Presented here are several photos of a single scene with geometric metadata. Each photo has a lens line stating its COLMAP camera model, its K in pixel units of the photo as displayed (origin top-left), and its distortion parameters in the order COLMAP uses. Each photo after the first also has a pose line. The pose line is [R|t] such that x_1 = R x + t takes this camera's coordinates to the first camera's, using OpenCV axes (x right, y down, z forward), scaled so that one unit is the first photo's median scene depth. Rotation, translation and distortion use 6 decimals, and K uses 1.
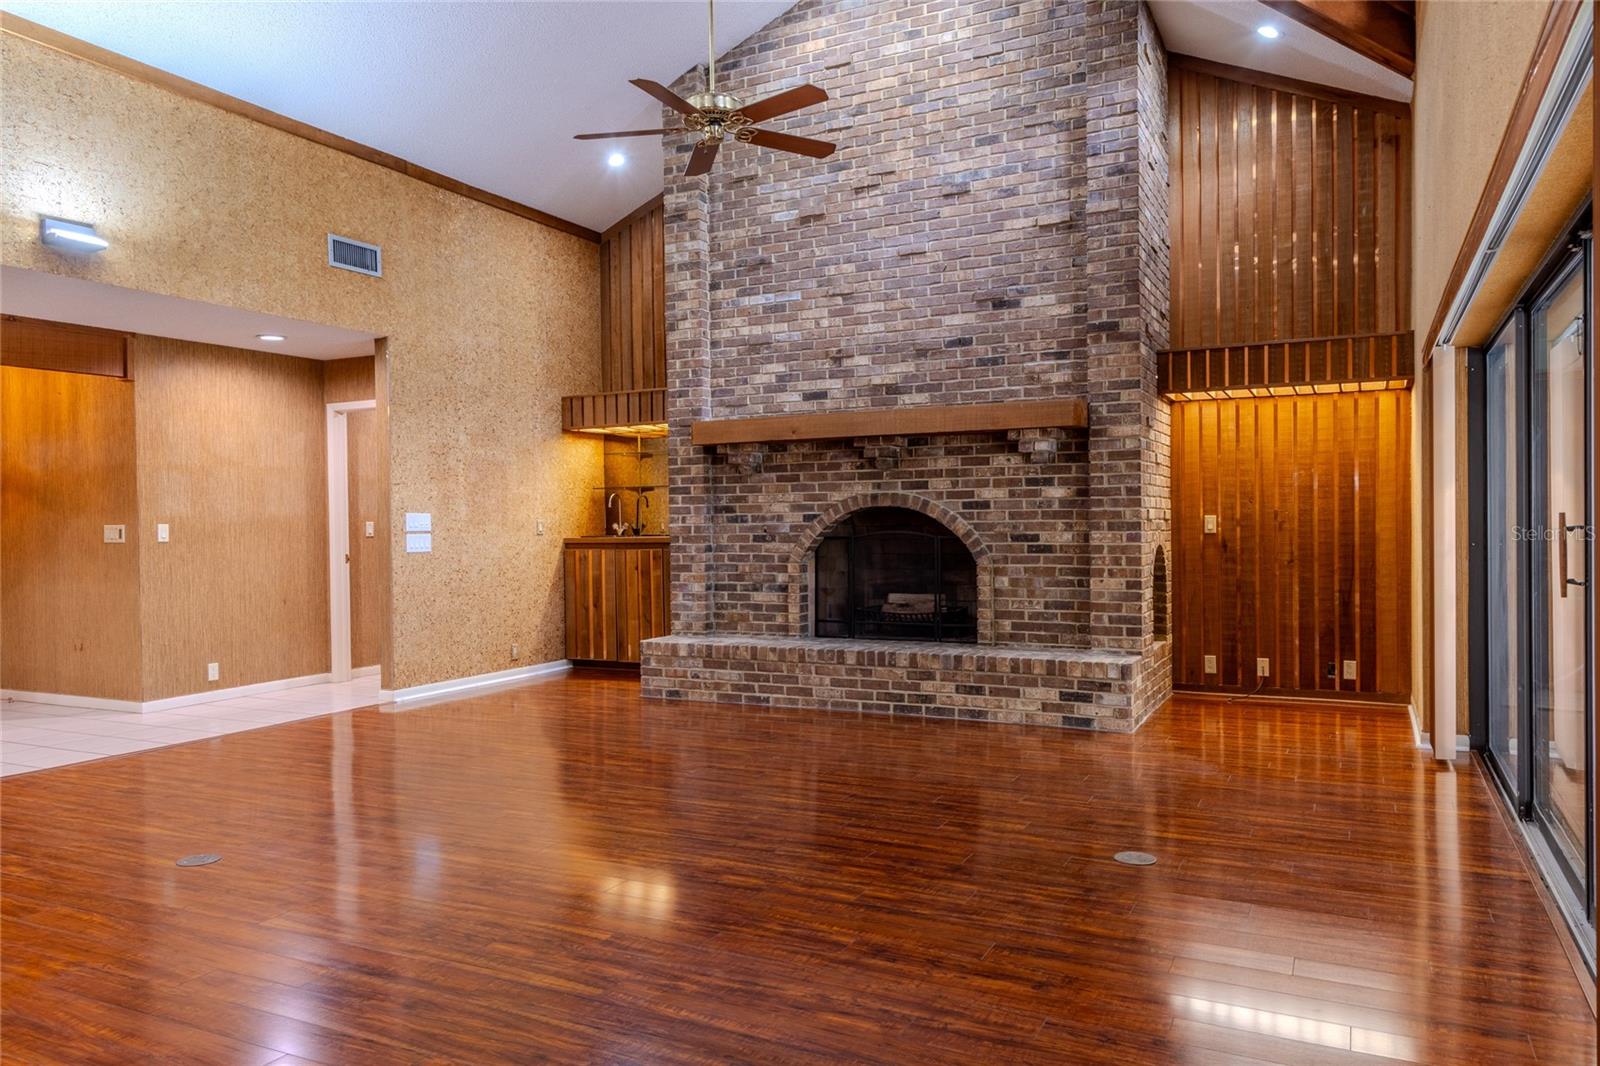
lens RADIAL K [[1122.1, 0, 836.4], [0, 1122.1, 528.8], [0, 0, 1]] dist [0.012214, -0.000361]
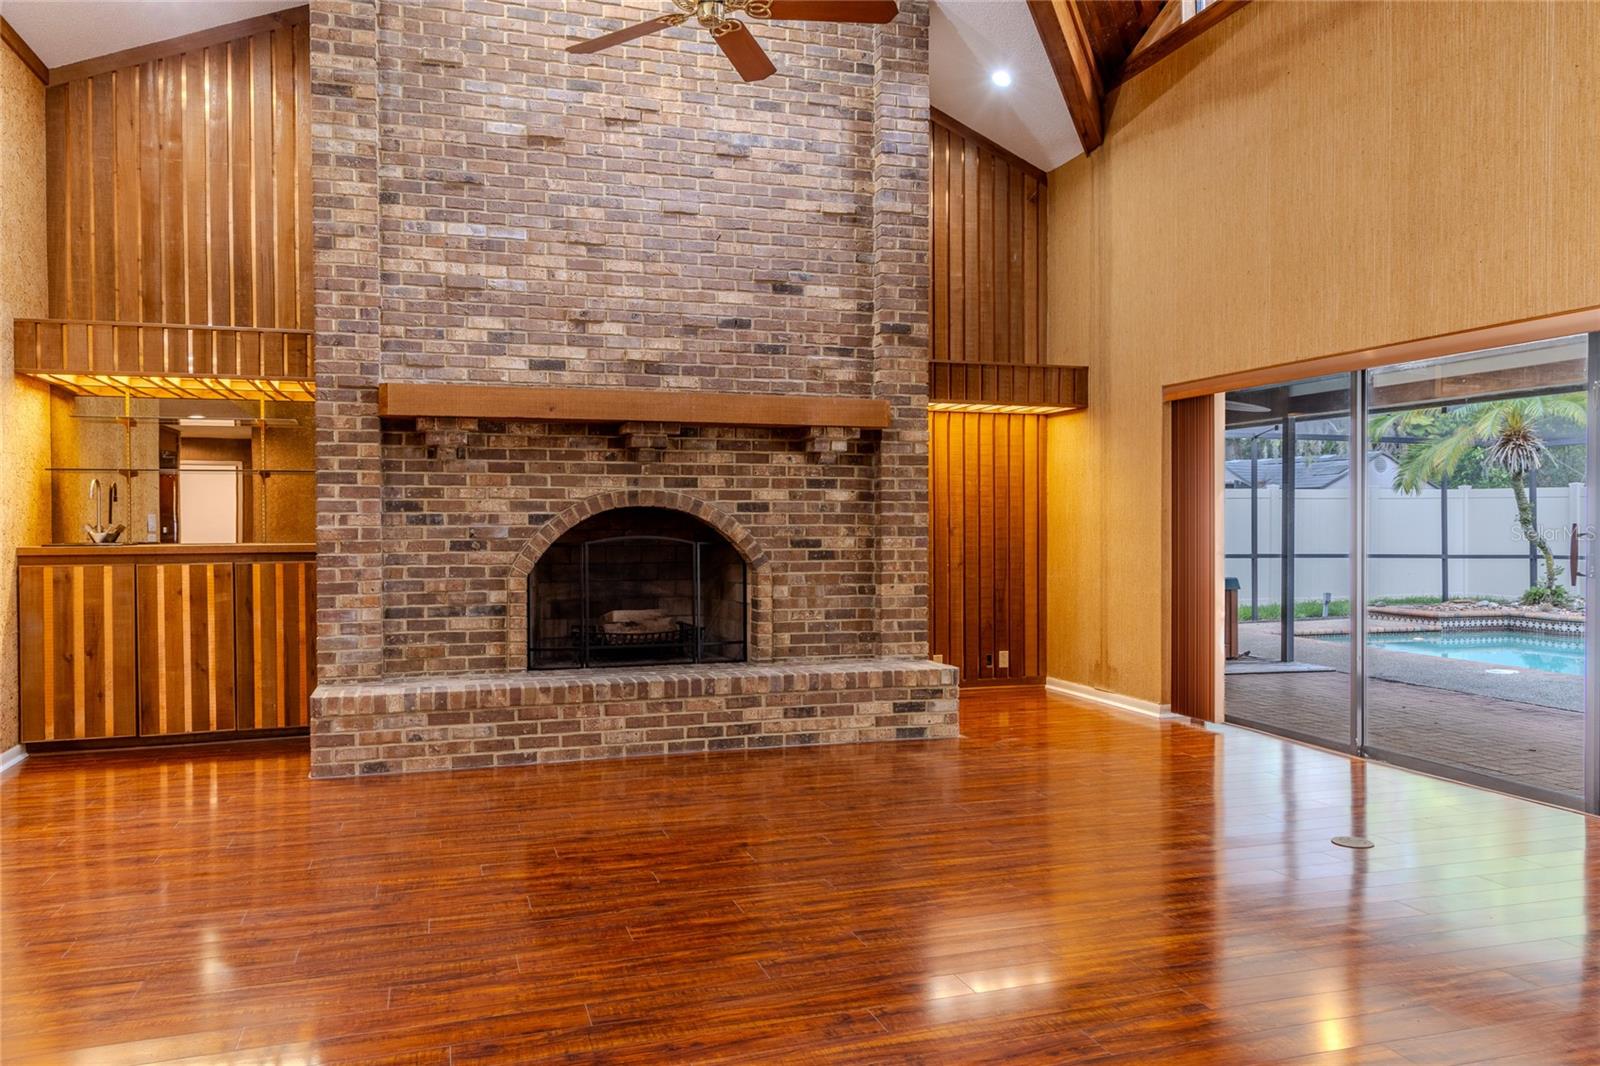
lens RADIAL K [[1122.1, 0, 834.5], [0, 1122.1, 526.7], [0, 0, 1]] dist [0.012214, -0.000361]
pose [[0.714312, 0.007106, 0.699791, -0.462039], [-0.001327, 0.999960, -0.008800, 0.002324], [-0.699826, 0.005358, 0.714294, 0.316444]]
